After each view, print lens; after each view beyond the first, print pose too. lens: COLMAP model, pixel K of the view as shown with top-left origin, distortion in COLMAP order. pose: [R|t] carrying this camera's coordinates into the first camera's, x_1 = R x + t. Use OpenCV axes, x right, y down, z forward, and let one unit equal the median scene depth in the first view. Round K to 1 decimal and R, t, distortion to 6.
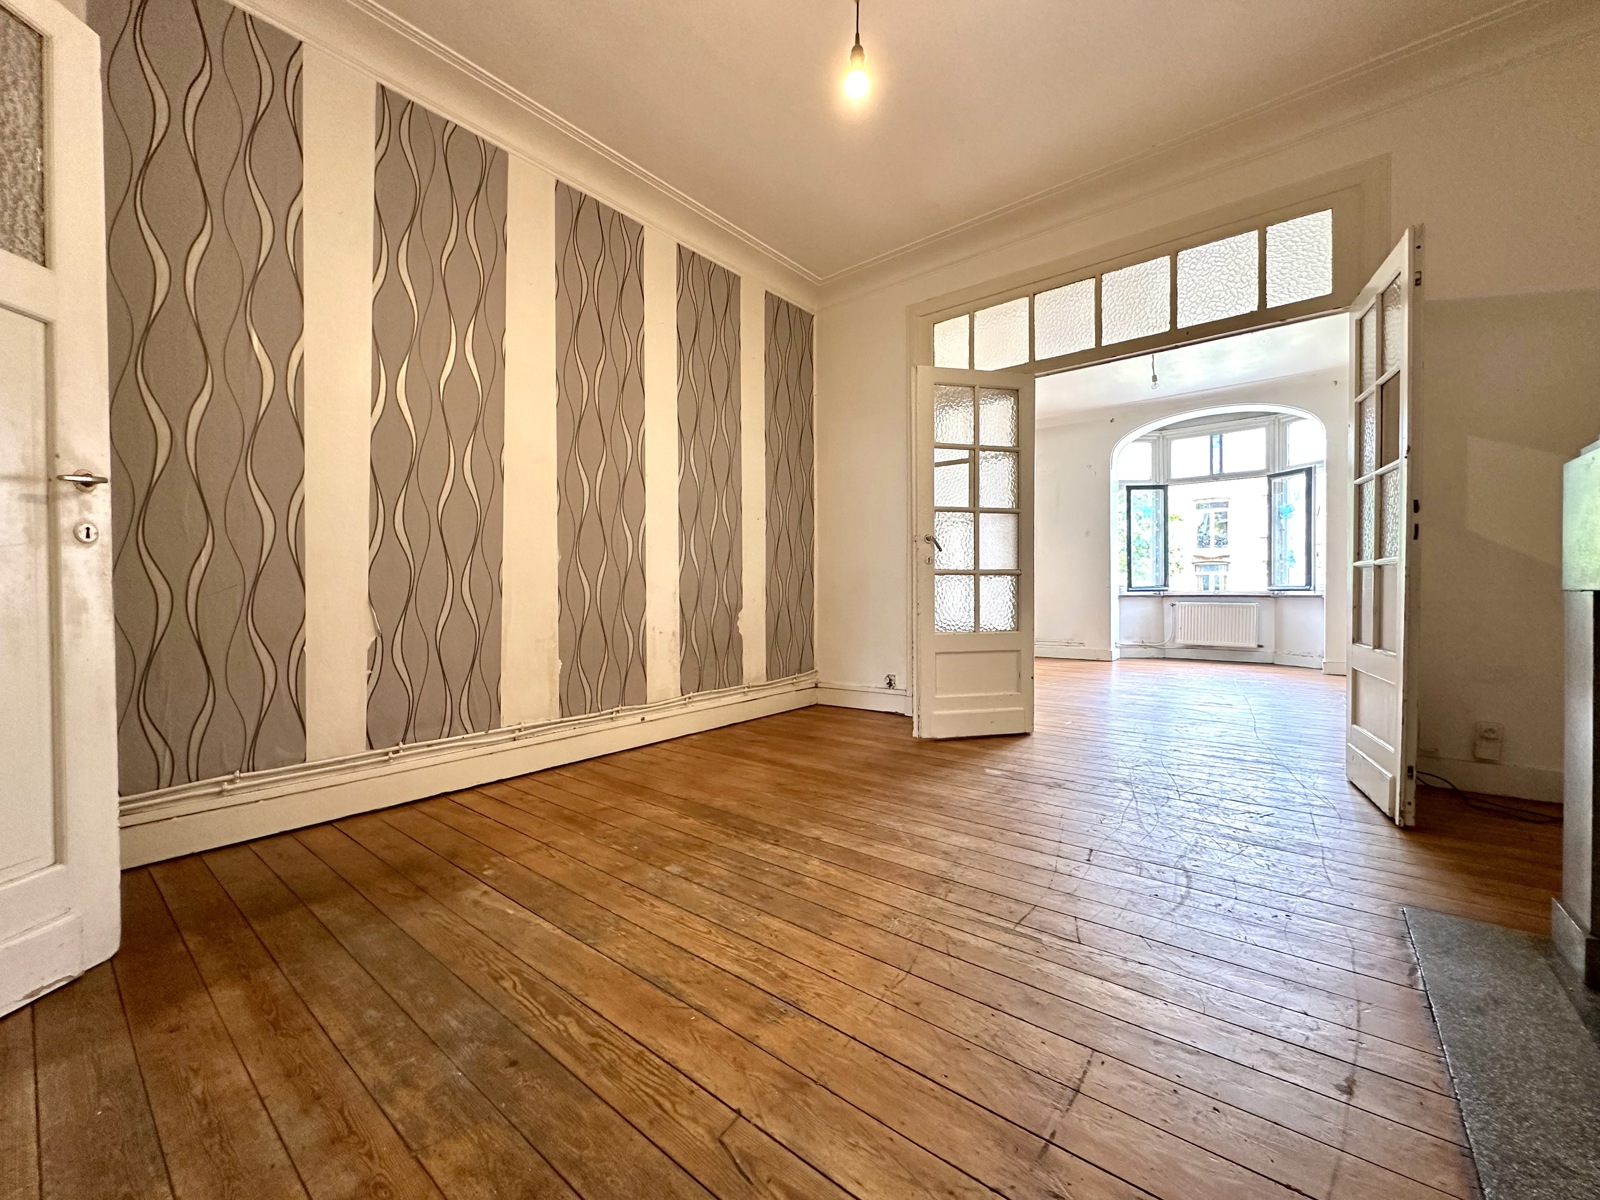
lens RADIAL K [[636.4, 0, 805.9], [0, 636.4, 606.3], [0, 0, 1]] dist [-0.004540, 0.000737]
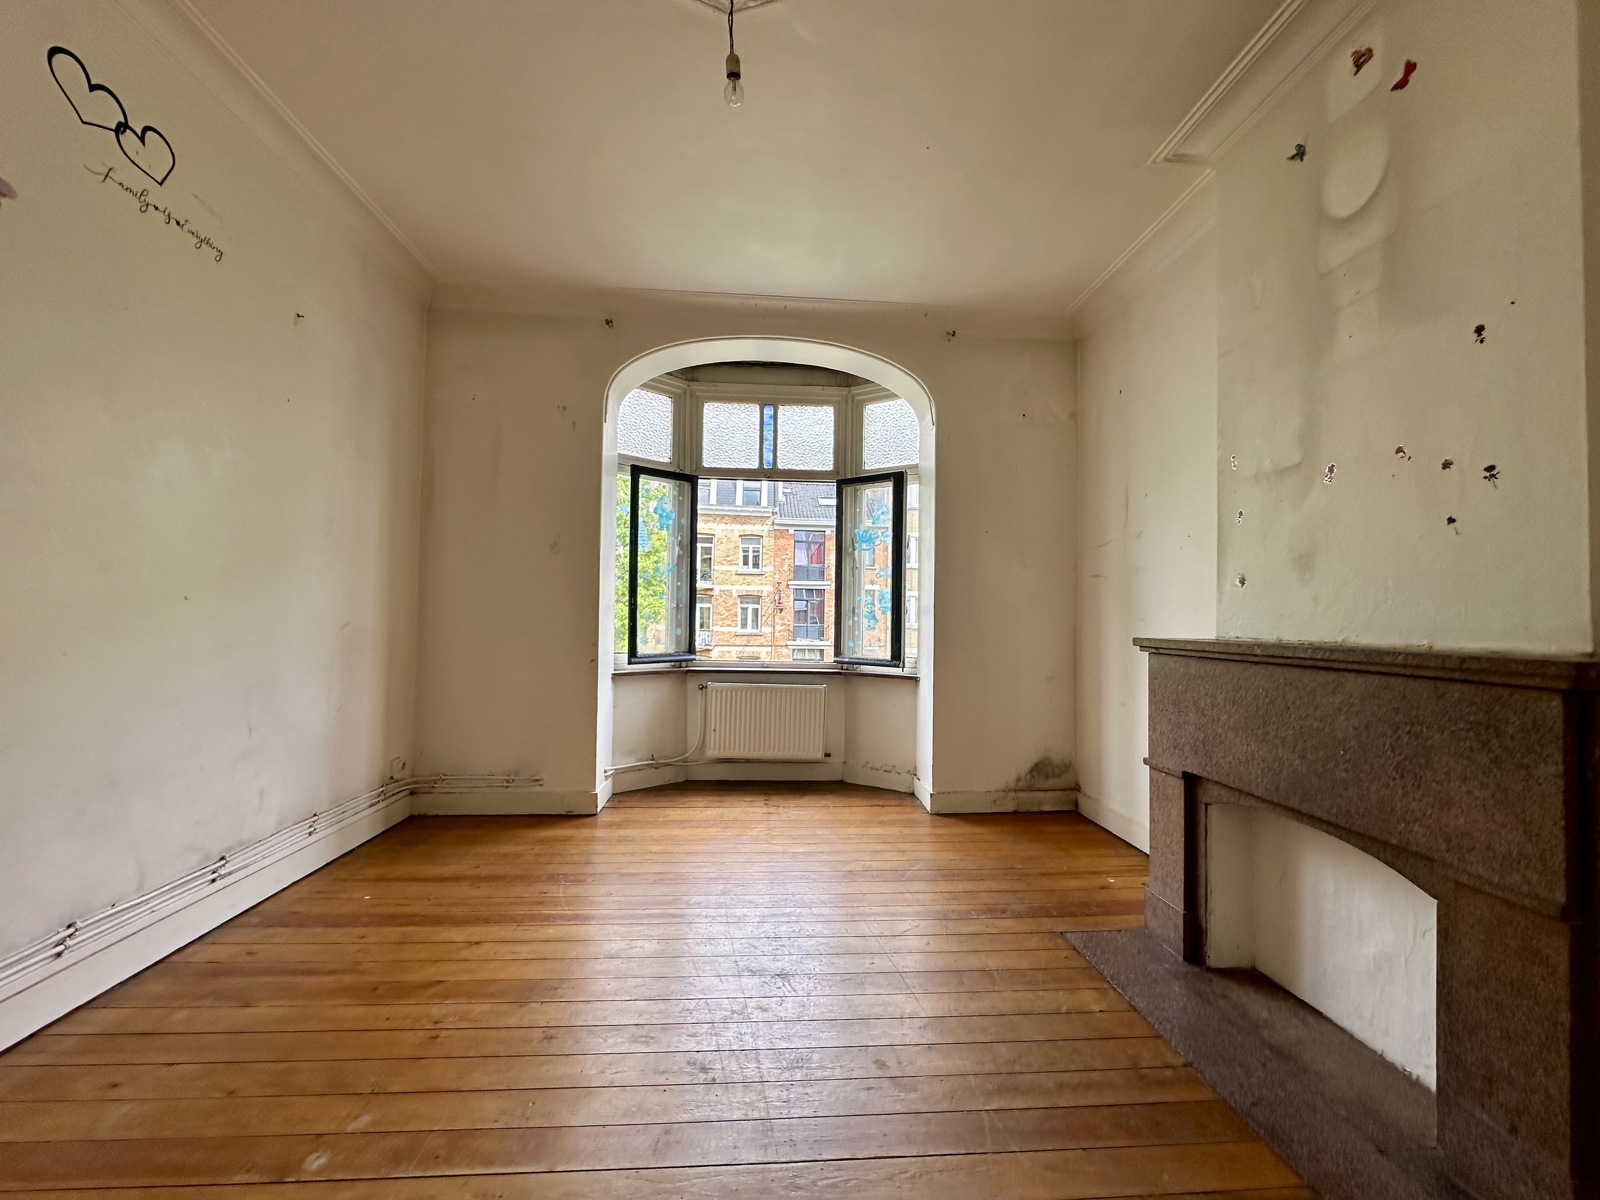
lens RADIAL K [[636.4, 0, 802.4], [0, 636.4, 597.3], [0, 0, 1]] dist [-0.004540, 0.000737]
pose [[0.738411, 0.031082, 0.673634, 0.262478], [-0.004153, 0.999128, -0.041549, -0.060290], [-0.674338, 0.027882, 0.737896, 0.525214]]
